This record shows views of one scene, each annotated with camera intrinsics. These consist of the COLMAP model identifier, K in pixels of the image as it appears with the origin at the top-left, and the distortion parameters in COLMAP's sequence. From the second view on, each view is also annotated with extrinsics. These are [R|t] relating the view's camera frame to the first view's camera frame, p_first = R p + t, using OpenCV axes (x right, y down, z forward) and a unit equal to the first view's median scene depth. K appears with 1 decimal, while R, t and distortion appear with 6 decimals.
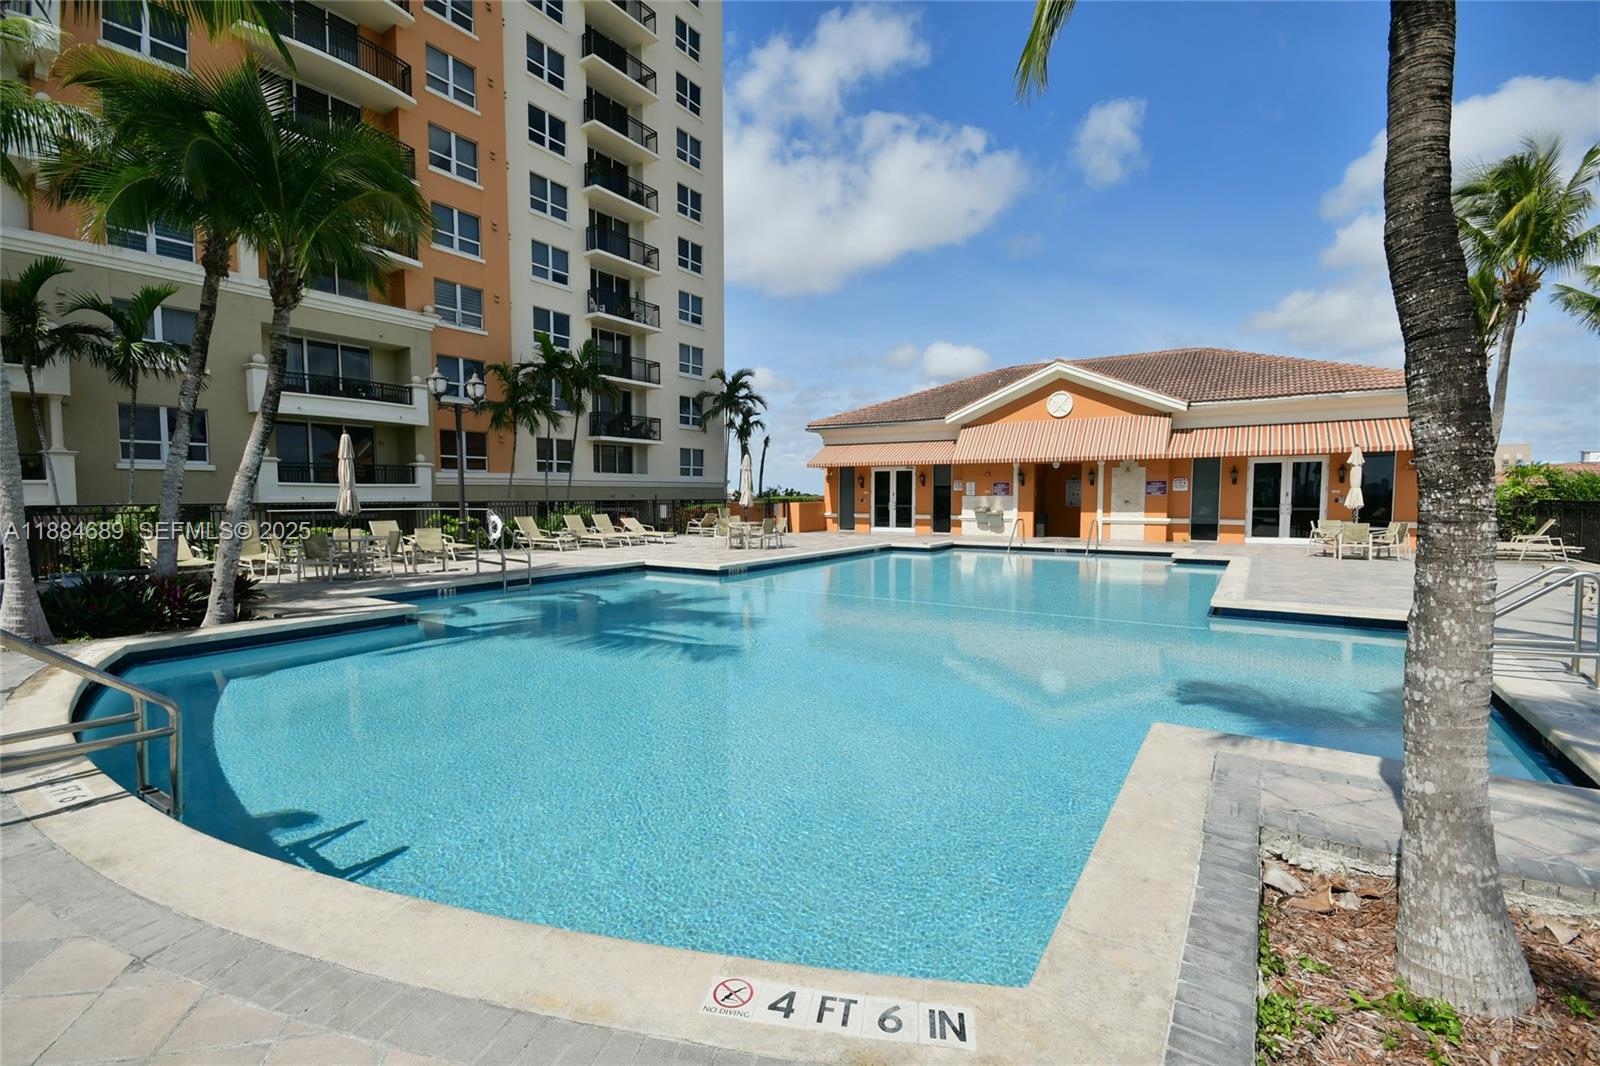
lens RADIAL K [[701.7, 0, 809.0], [0, 701.7, 535.8], [0, 0, 1]] dist [0.007374, -0.006656]
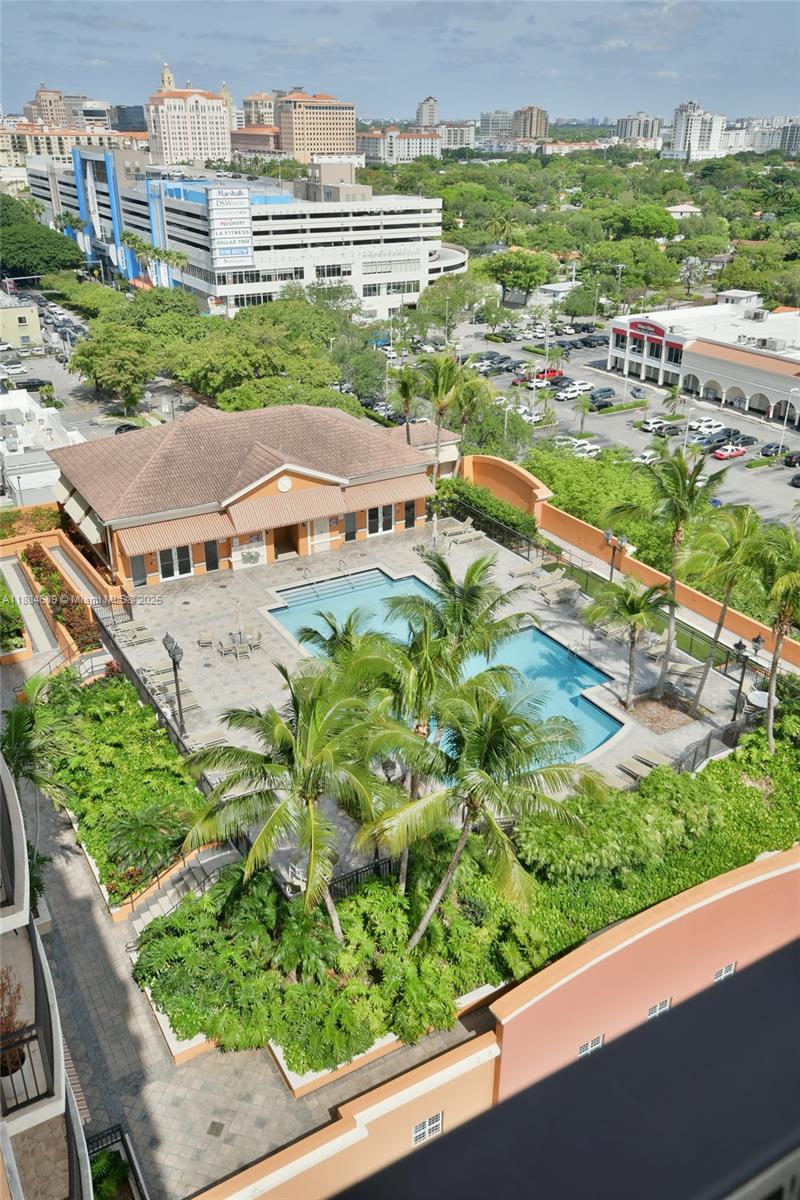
lens RADIAL K [[971.3, 0, 401.8], [0, 971.3, 592.3], [0, 0, 1]] dist [0.016820, 0.028327]
pose [[0.447768, -0.391938, 0.803672, -1.461336], [0.048597, 0.908150, 0.415814, -0.896063], [-0.892828, -0.147132, 0.425688, -0.256844]]
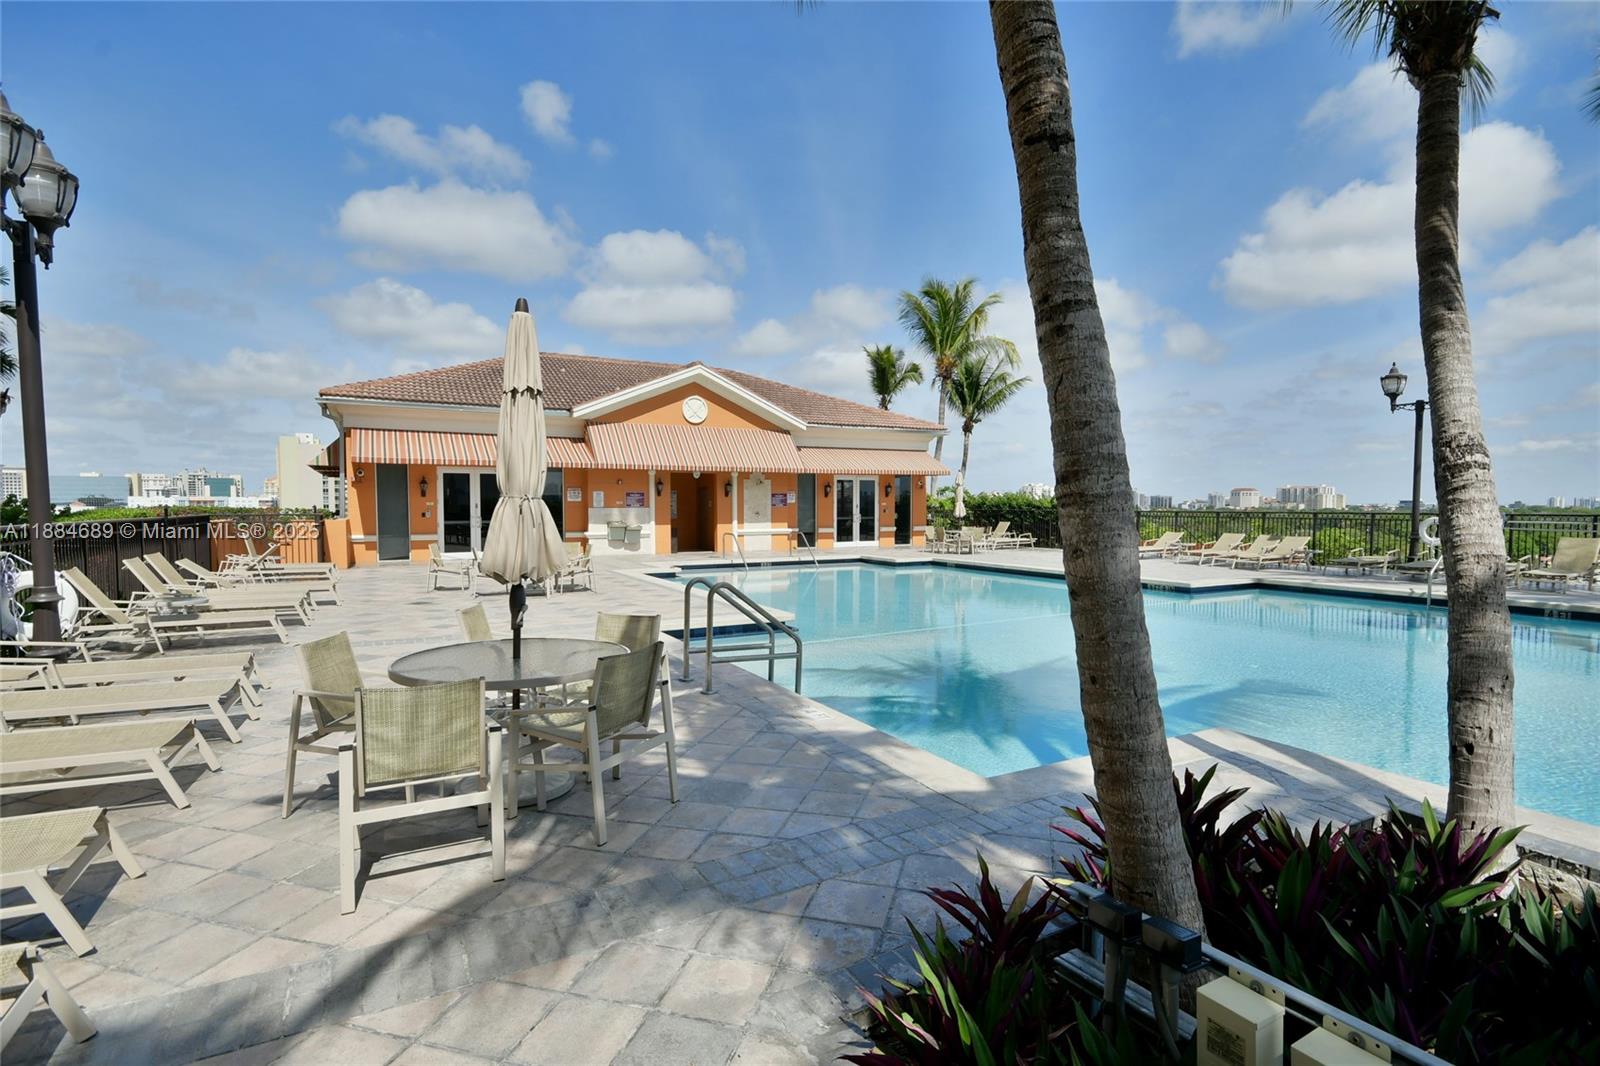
lens RADIAL K [[827.5, 0, 807.8], [0, 827.5, 541.4], [0, 0, 1]] dist [-0.001861, -0.000092]
pose [[0.458486, -0.038811, 0.887854, -0.565273], [0.054100, 0.998412, 0.015707, -0.021114], [-0.887053, 0.040831, 0.459858, 0.366561]]
